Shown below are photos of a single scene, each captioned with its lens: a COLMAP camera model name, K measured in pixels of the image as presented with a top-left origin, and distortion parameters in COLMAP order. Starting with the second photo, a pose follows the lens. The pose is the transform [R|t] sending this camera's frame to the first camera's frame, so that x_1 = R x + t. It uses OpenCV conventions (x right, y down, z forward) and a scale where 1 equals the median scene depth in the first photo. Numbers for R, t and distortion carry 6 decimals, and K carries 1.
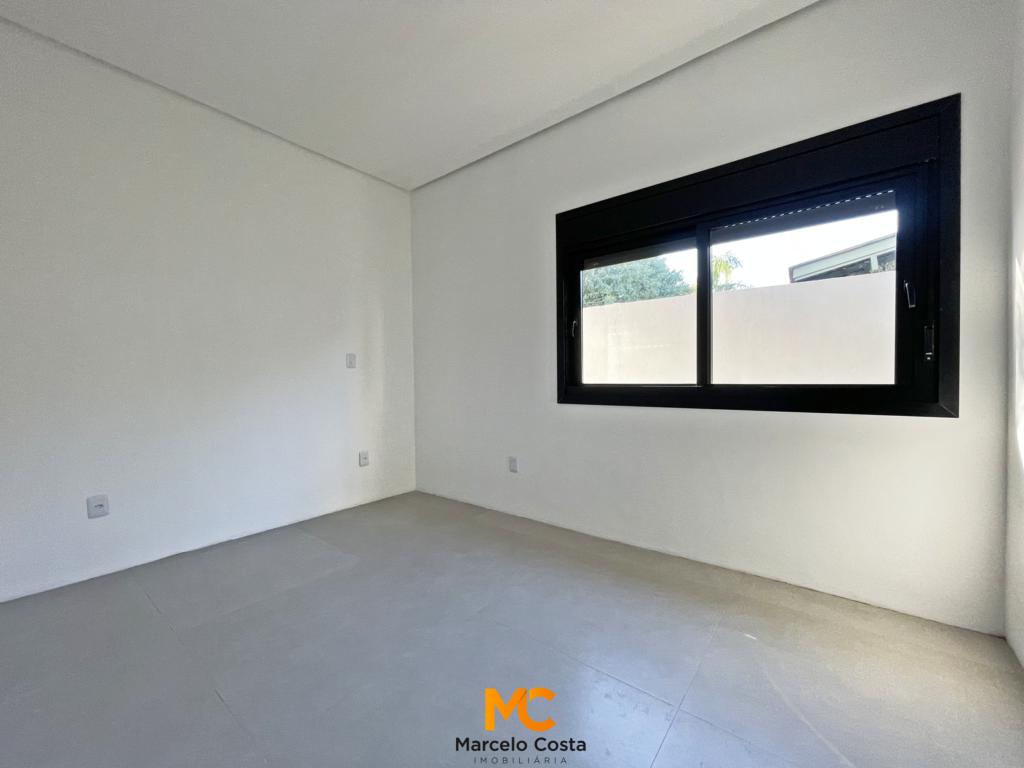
lens RADIAL K [[410.1, 0, 514.3], [0, 410.1, 384.7], [0, 0, 1]] dist [0.014025, 0.000589]
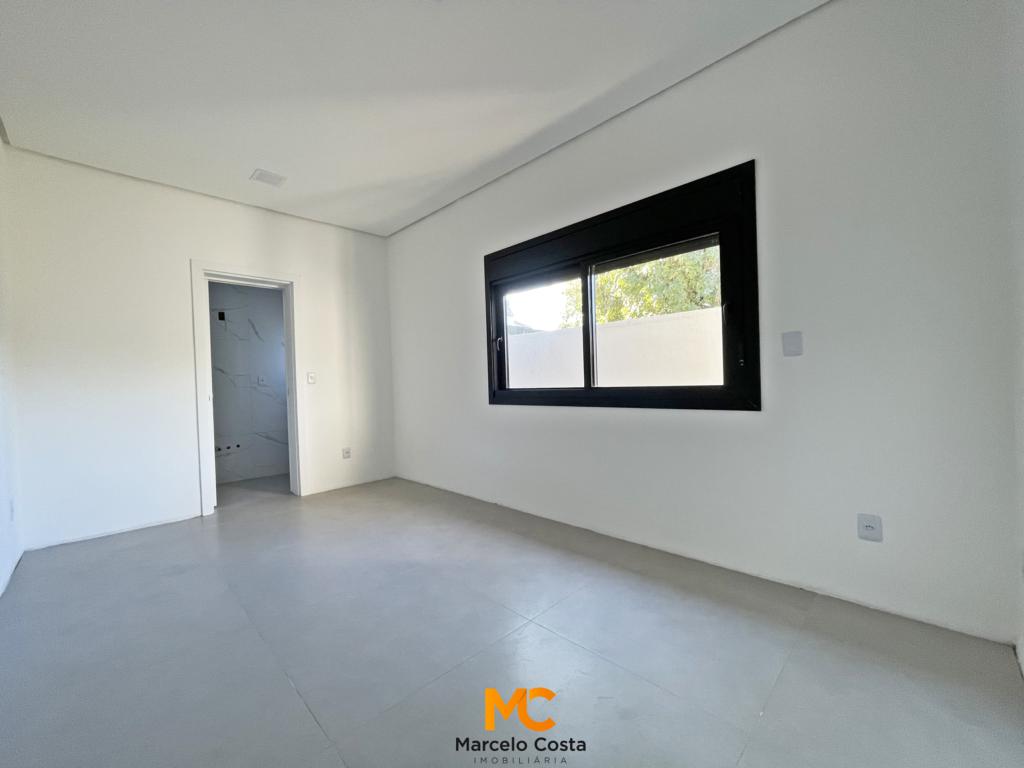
lens RADIAL K [[410.1, 0, 509.7], [0, 410.1, 383.2], [0, 0, 1]] dist [0.014025, 0.000589]
pose [[0.992467, -0.017437, -0.121265, 0.374754], [0.015861, 0.999777, -0.013946, 0.000135], [0.121481, 0.011917, 0.992522, -0.283854]]
